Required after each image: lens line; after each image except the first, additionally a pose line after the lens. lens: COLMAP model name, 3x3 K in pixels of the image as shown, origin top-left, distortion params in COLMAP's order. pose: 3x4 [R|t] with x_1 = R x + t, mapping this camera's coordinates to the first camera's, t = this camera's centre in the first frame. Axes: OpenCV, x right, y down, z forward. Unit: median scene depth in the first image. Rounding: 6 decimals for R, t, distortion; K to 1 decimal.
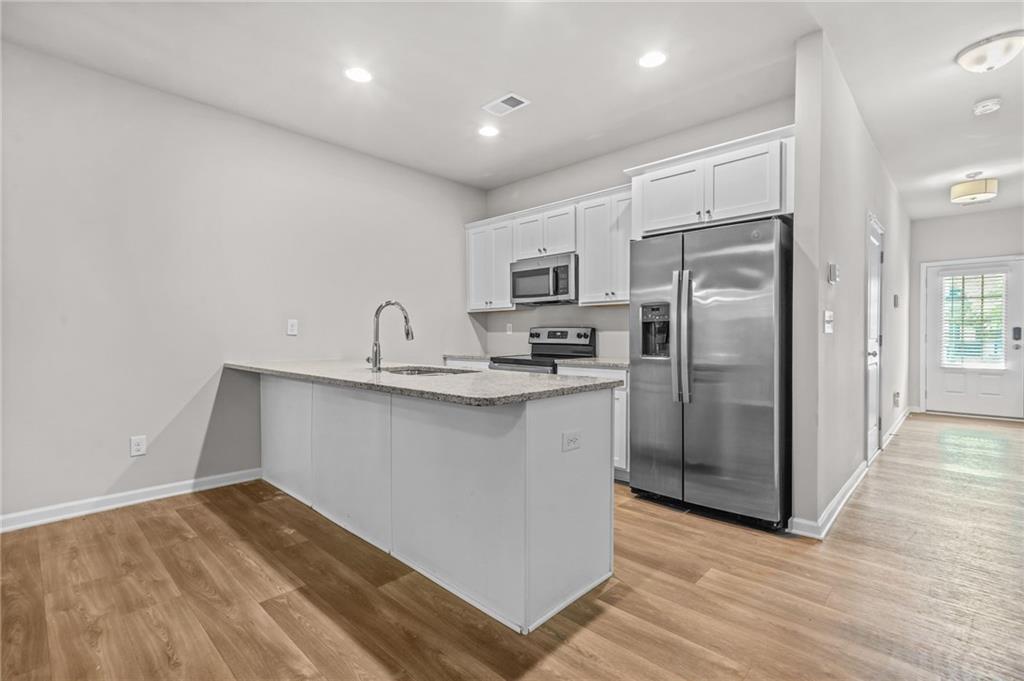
lens RADIAL K [[467.0, 0, 512.0], [0, 467.0, 340.5], [0, 0, 1]] dist [0.003198, 0.000325]
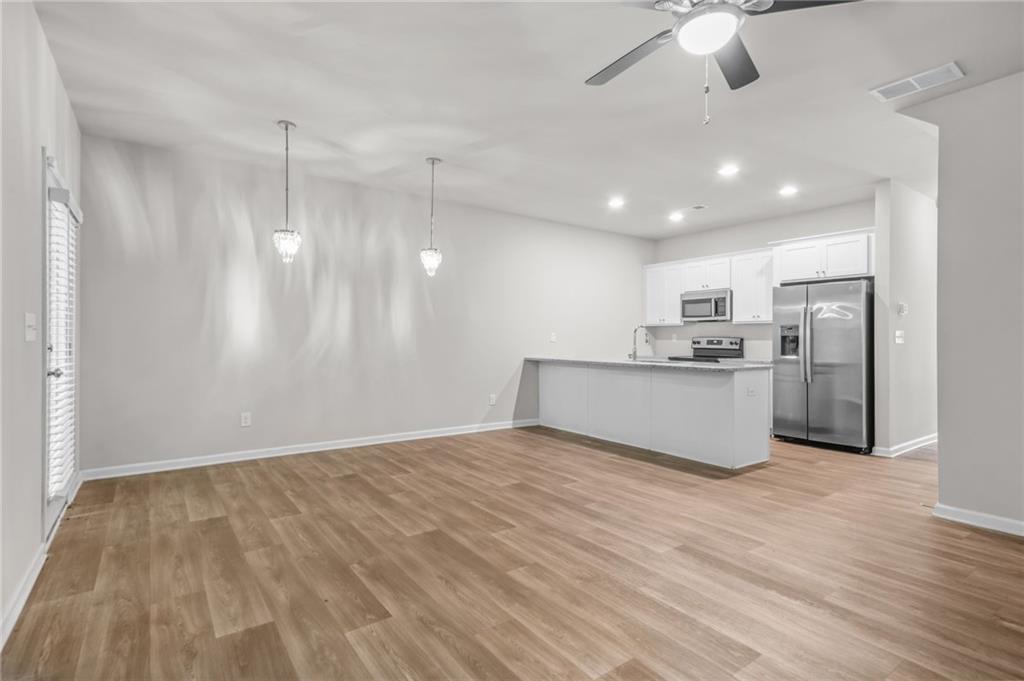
lens RADIAL K [[499.7, 0, 511.4], [0, 499.7, 336.0], [0, 0, 1]] dist [0.003108, 0.000296]
pose [[0.983026, 0.005143, -0.183392, -0.268782], [-0.008838, 0.999774, -0.019339, 0.004012], [0.183251, 0.020632, 0.982850, -0.739105]]
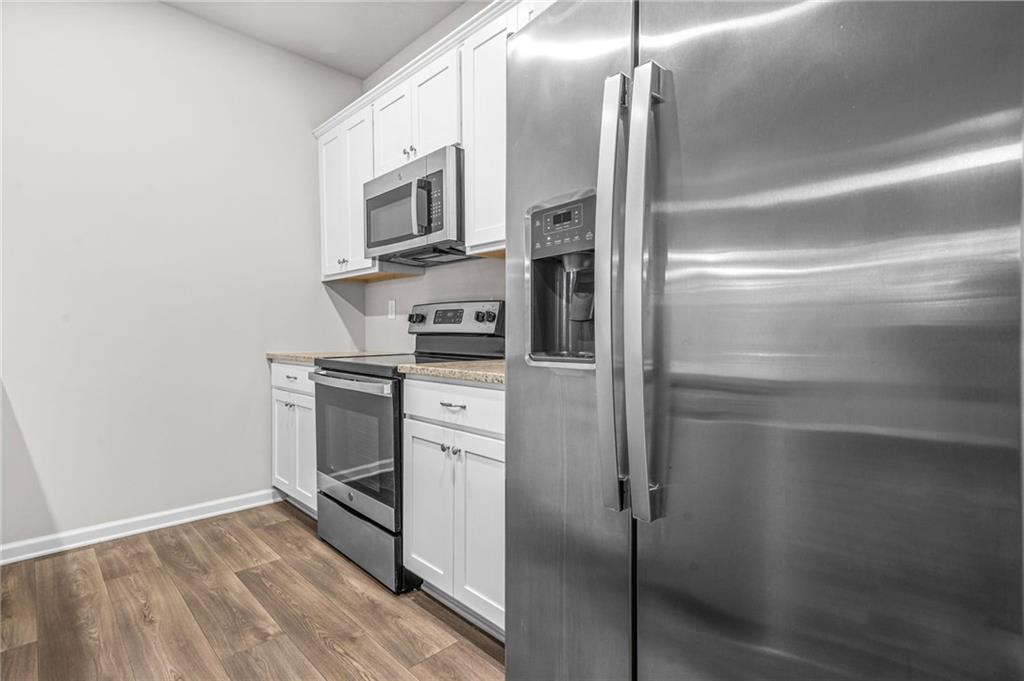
lens RADIAL K [[499.7, 0, 511.4], [0, 499.7, 336.0], [0, 0, 1]] dist [0.003108, 0.000296]
pose [[0.998905, 0.002101, -0.046739, 0.216136], [-0.002401, 0.999977, -0.006364, 0.014939], [0.046725, 0.006469, 0.998887, 0.482390]]
